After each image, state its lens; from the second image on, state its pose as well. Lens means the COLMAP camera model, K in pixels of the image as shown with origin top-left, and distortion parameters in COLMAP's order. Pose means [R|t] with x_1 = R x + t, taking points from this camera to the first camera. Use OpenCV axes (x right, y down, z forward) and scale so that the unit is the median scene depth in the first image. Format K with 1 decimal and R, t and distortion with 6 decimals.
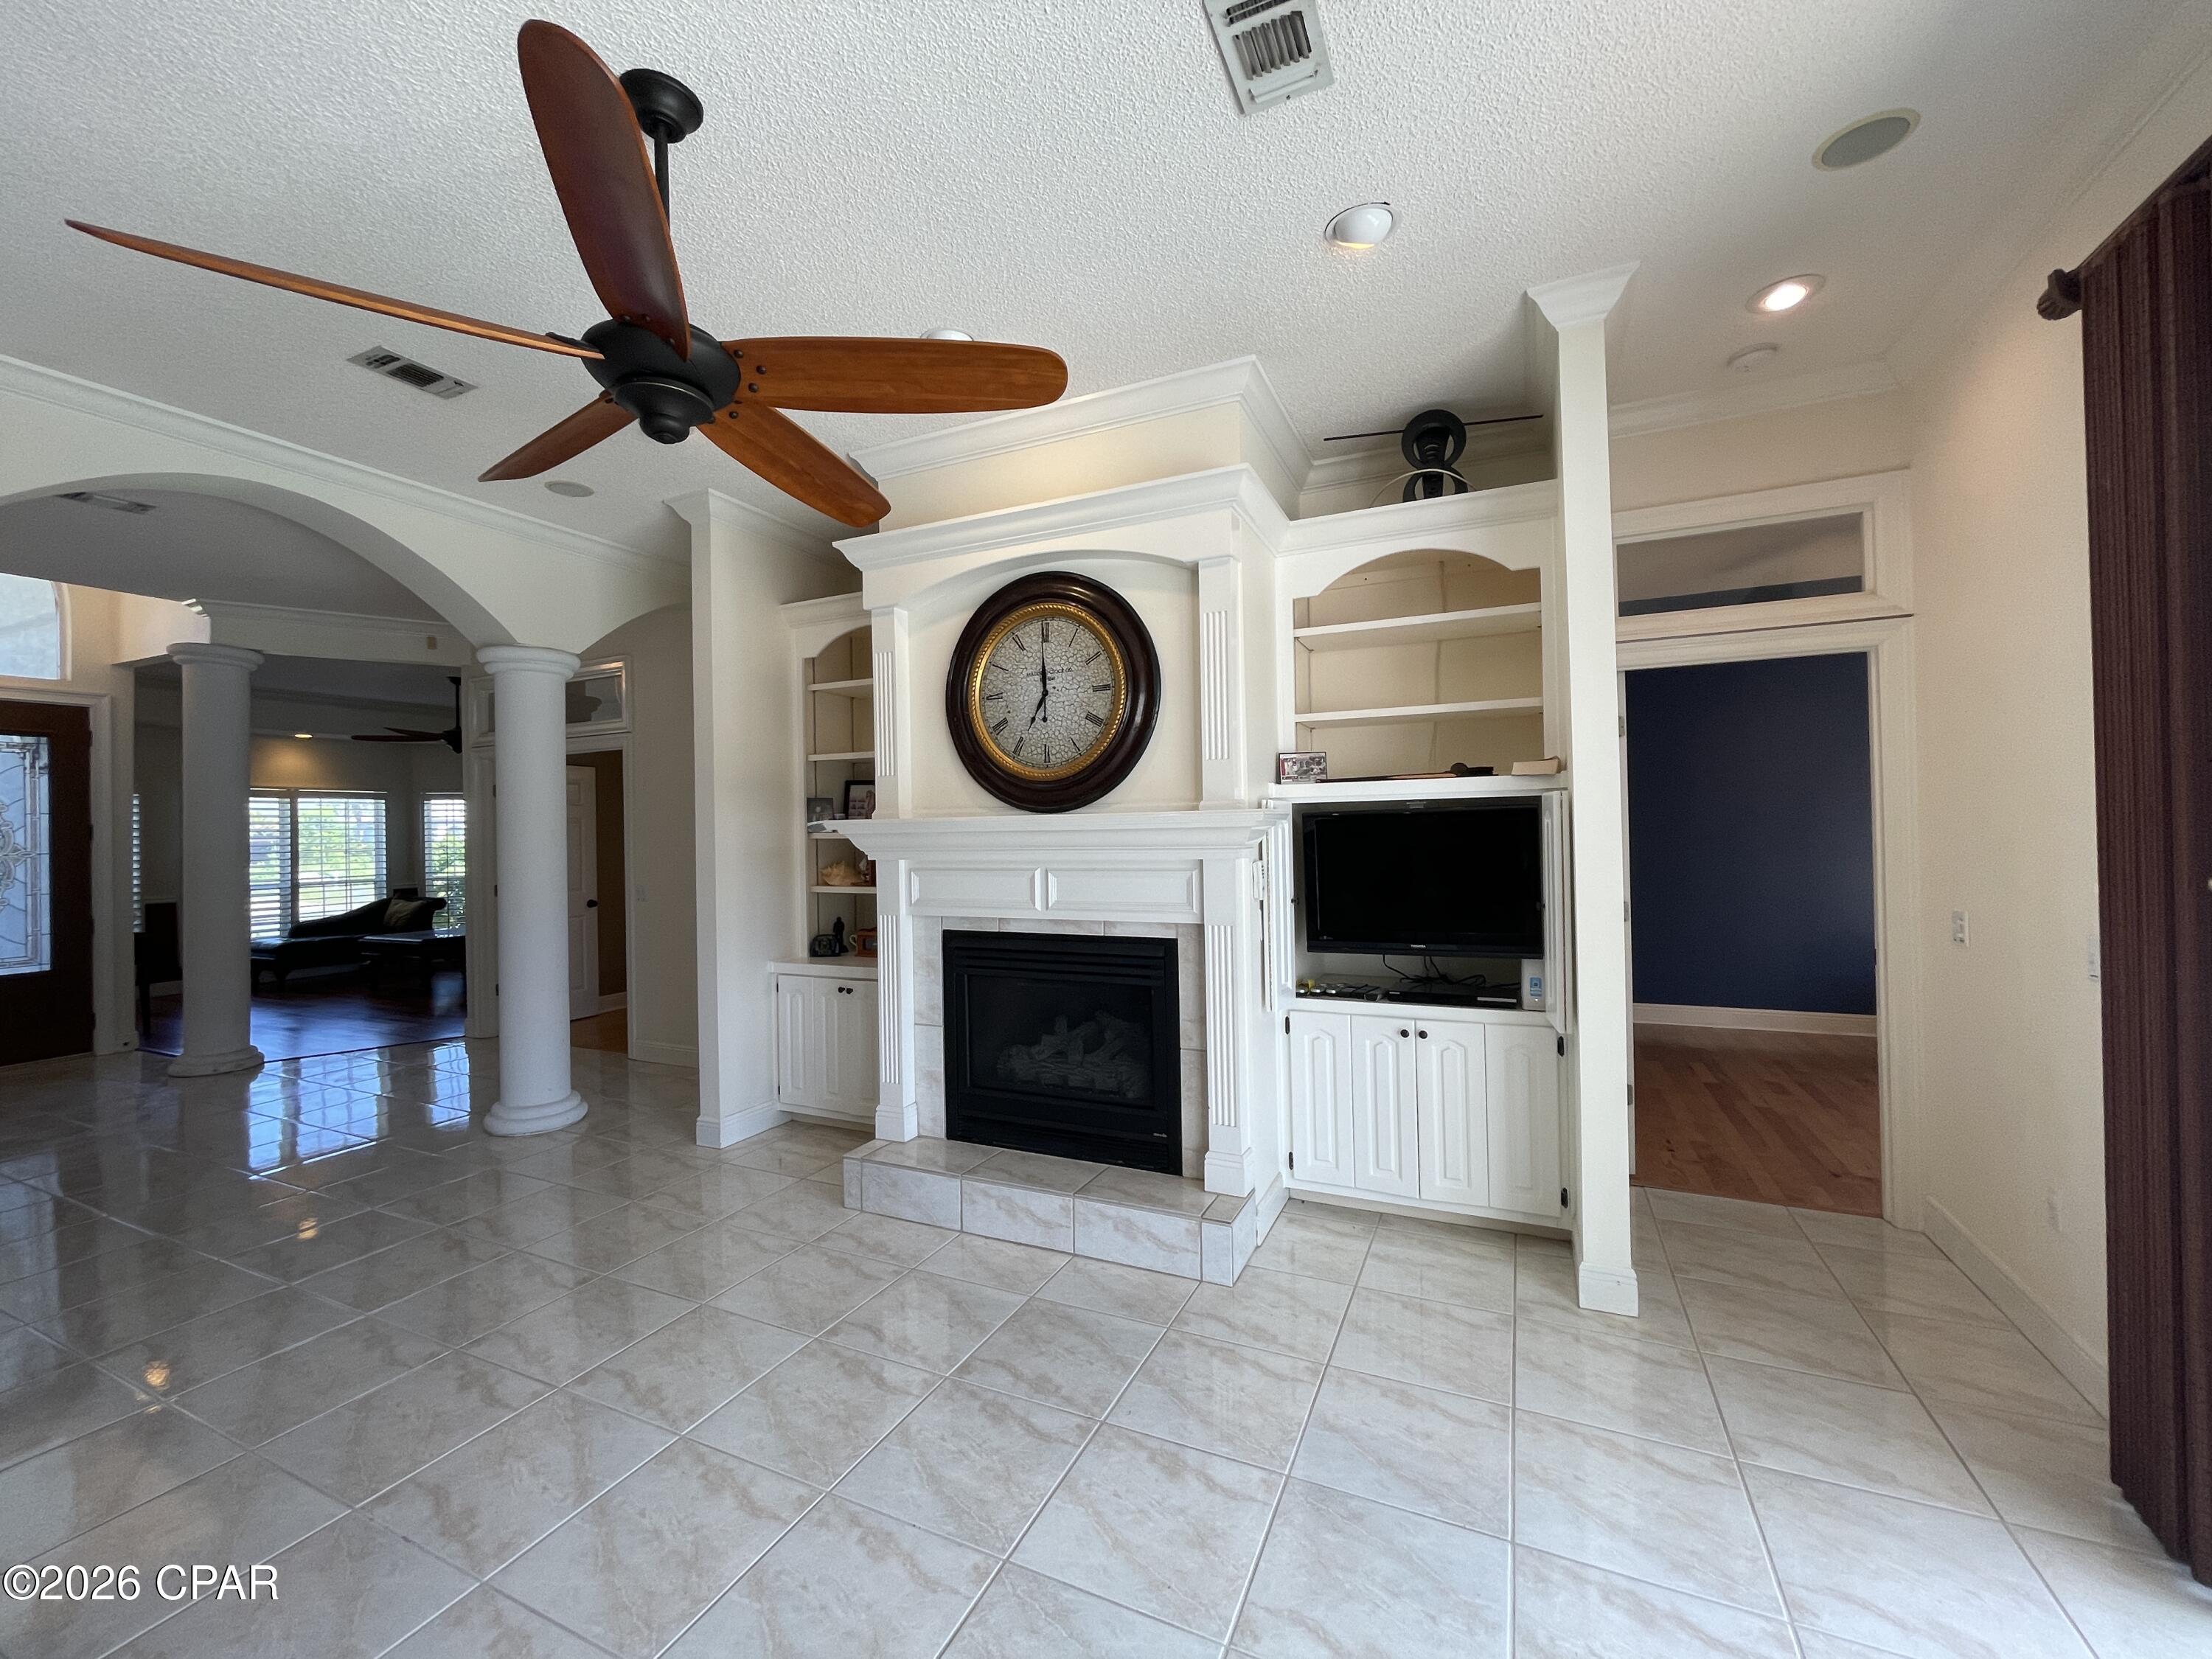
lens RADIAL K [[899.3, 0, 1101.7], [0, 899.3, 826.7], [0, 0, 1]] dist [-0.001927, 0.000727]
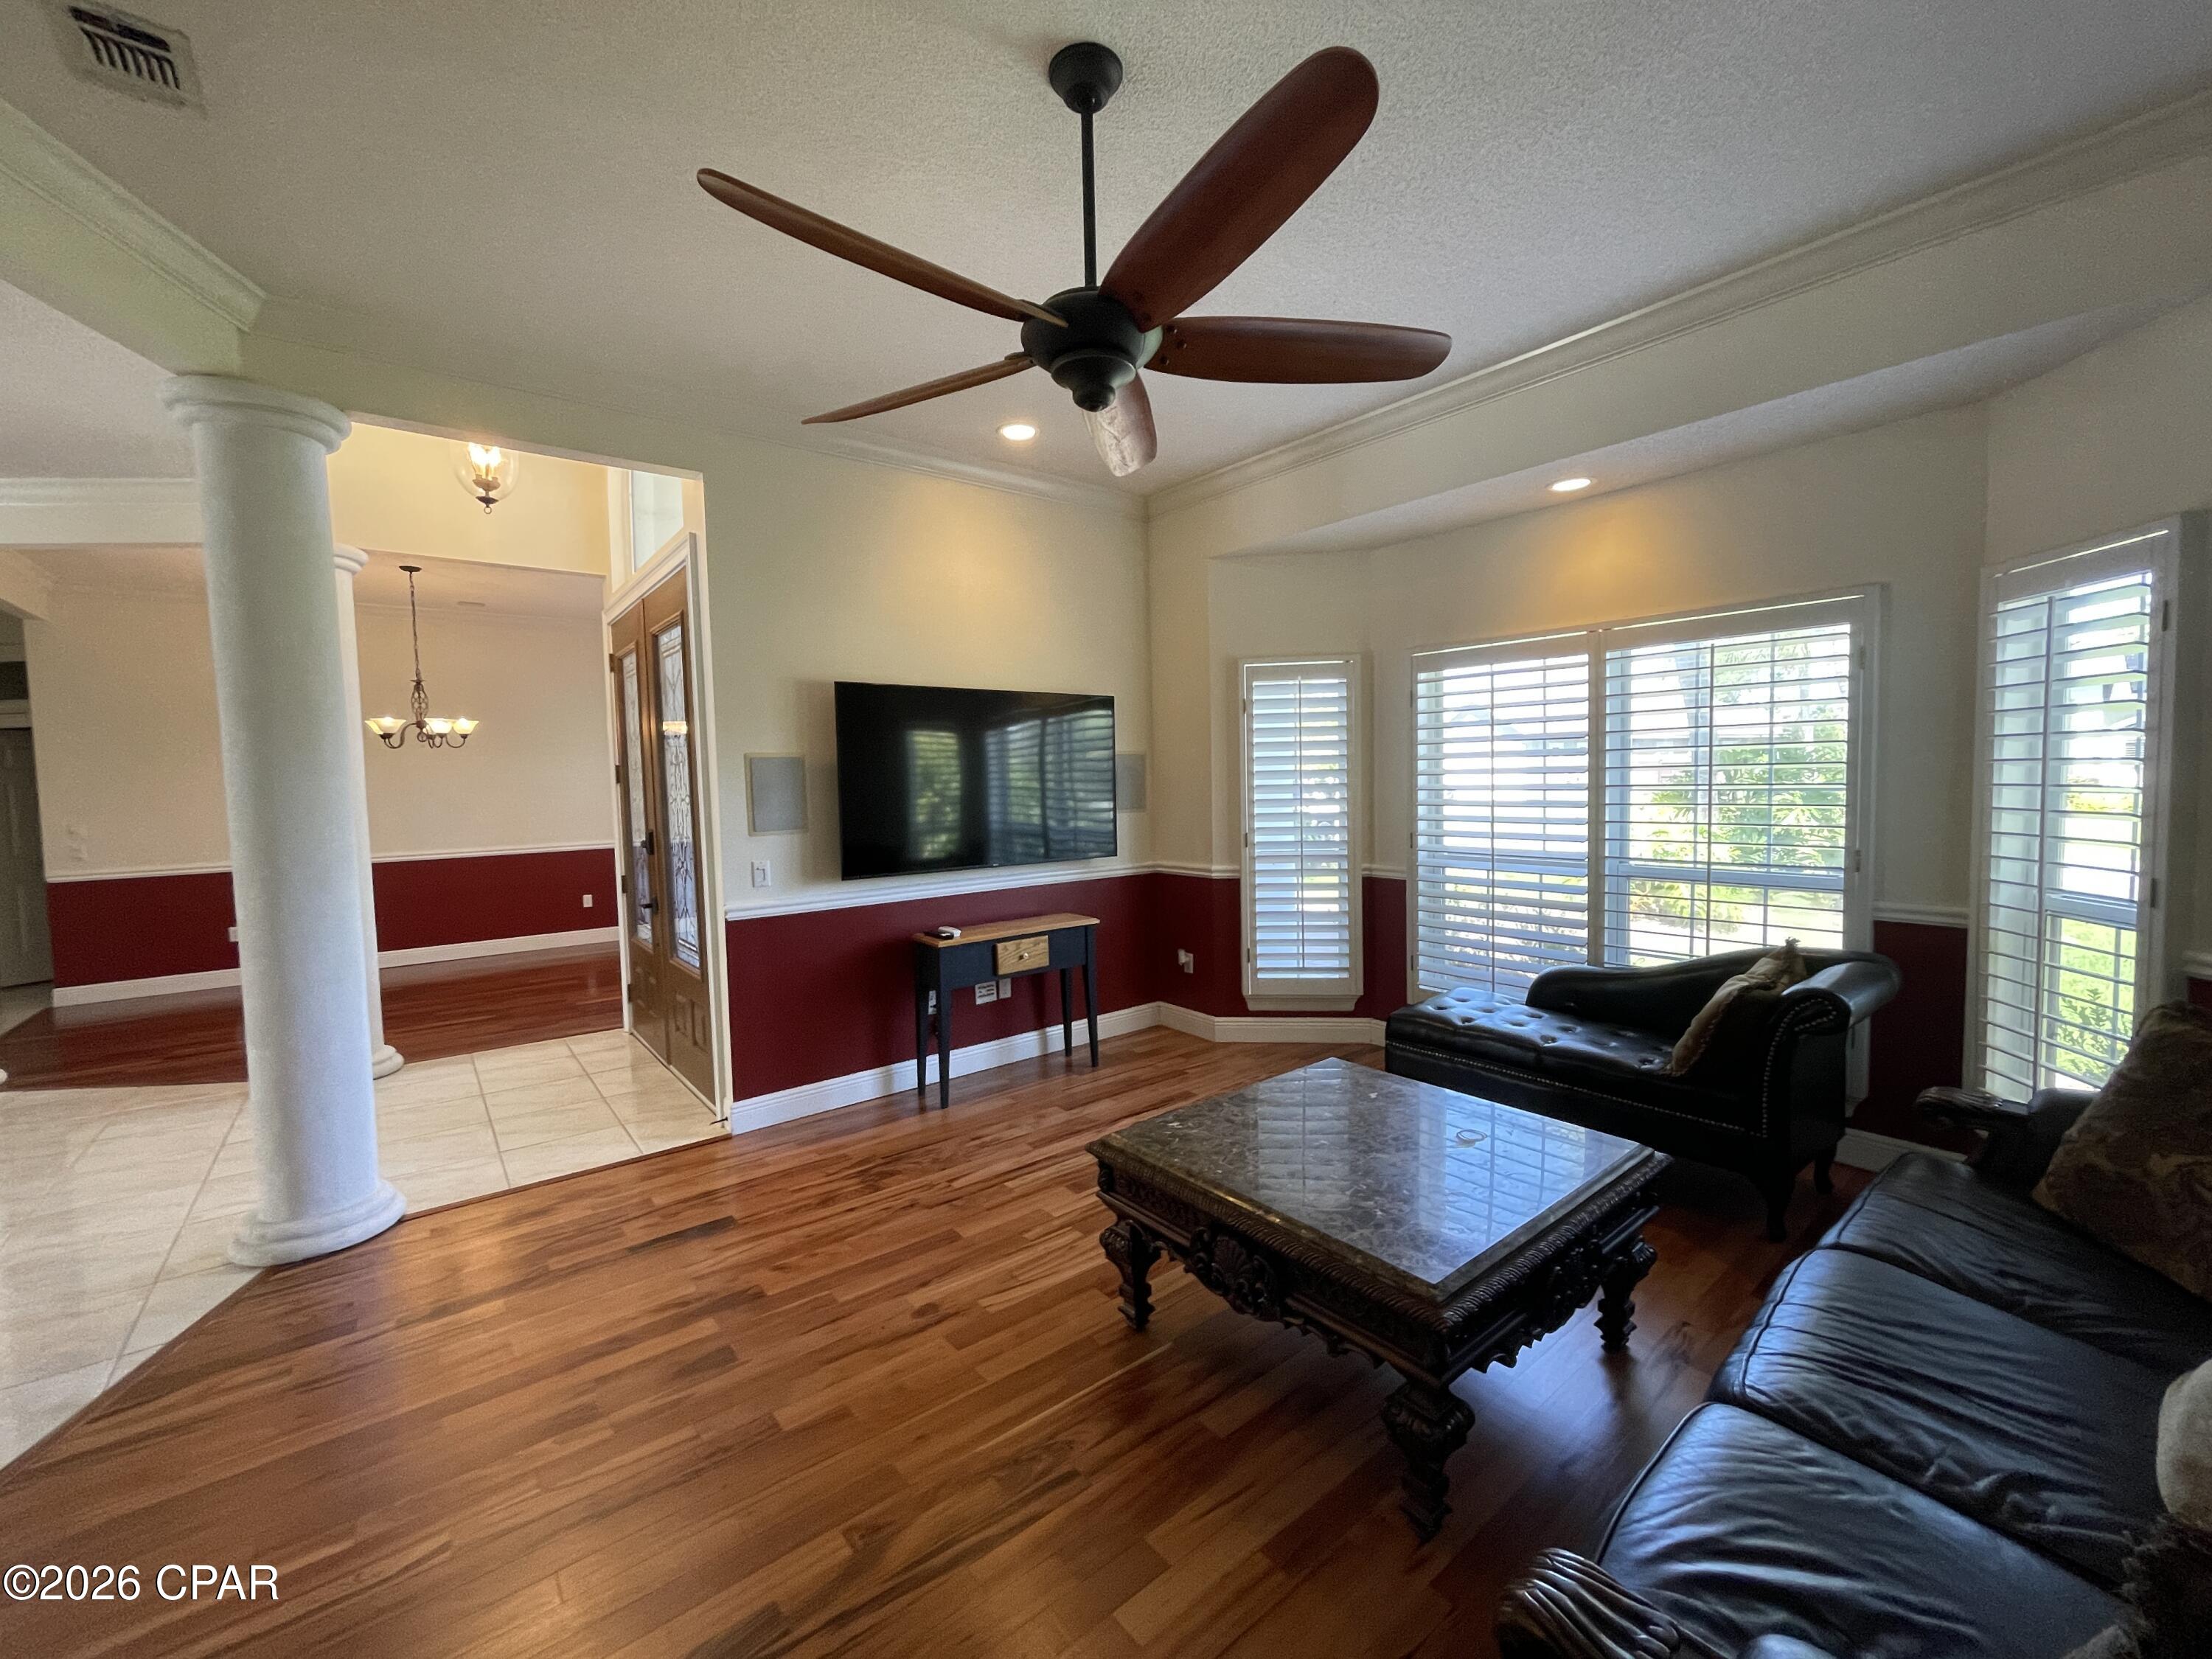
lens RADIAL K [[894.1, 0, 1099.6], [0, 894.1, 829.5], [0, 0, 1]] dist [-0.002469, -0.000935]
pose [[-0.448016, 0.082863, -0.890177, -0.462126], [0.035247, 0.996558, 0.075026, 0.009339], [0.893330, 0.002237, -0.449395, 1.015562]]
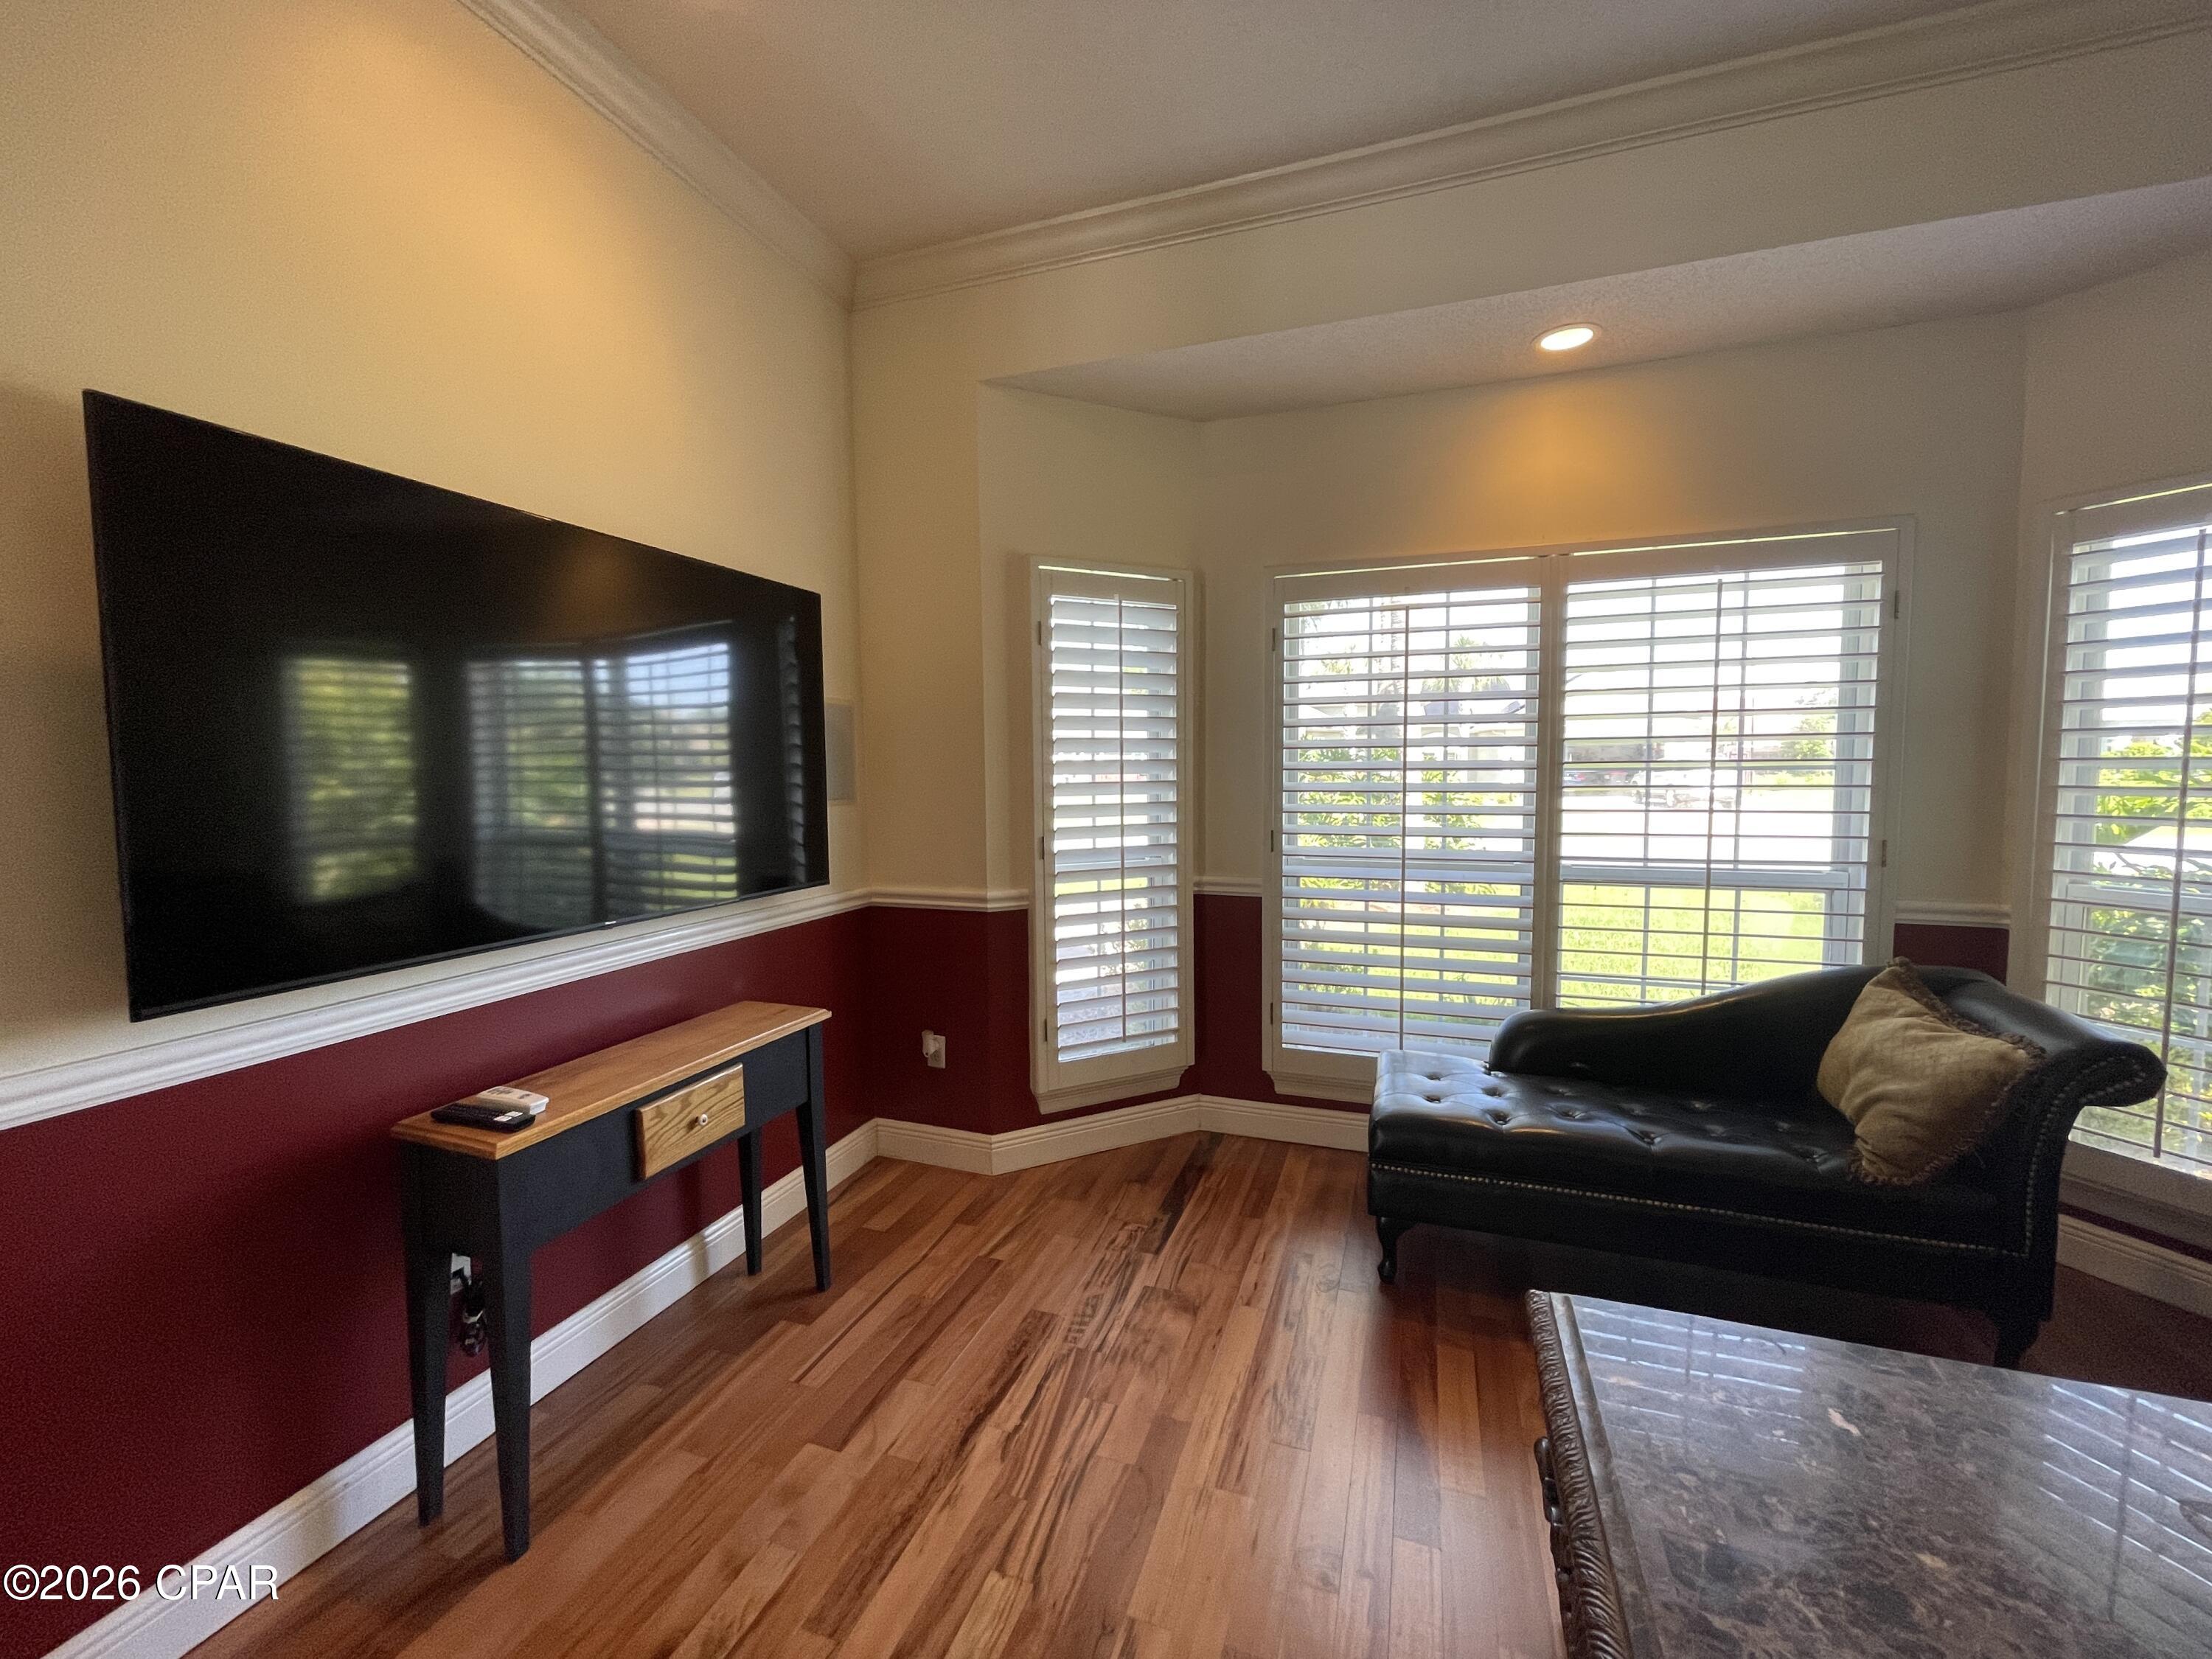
lens RADIAL K [[899.3, 0, 1101.7], [0, 899.3, 826.7], [0, 0, 1]] dist [-0.001927, 0.000727]
pose [[0.089723, 0.089130, -0.991971, -0.633832], [0.011151, 0.995835, 0.090485, 0.020135], [0.995904, -0.019180, 0.088356, 0.853230]]
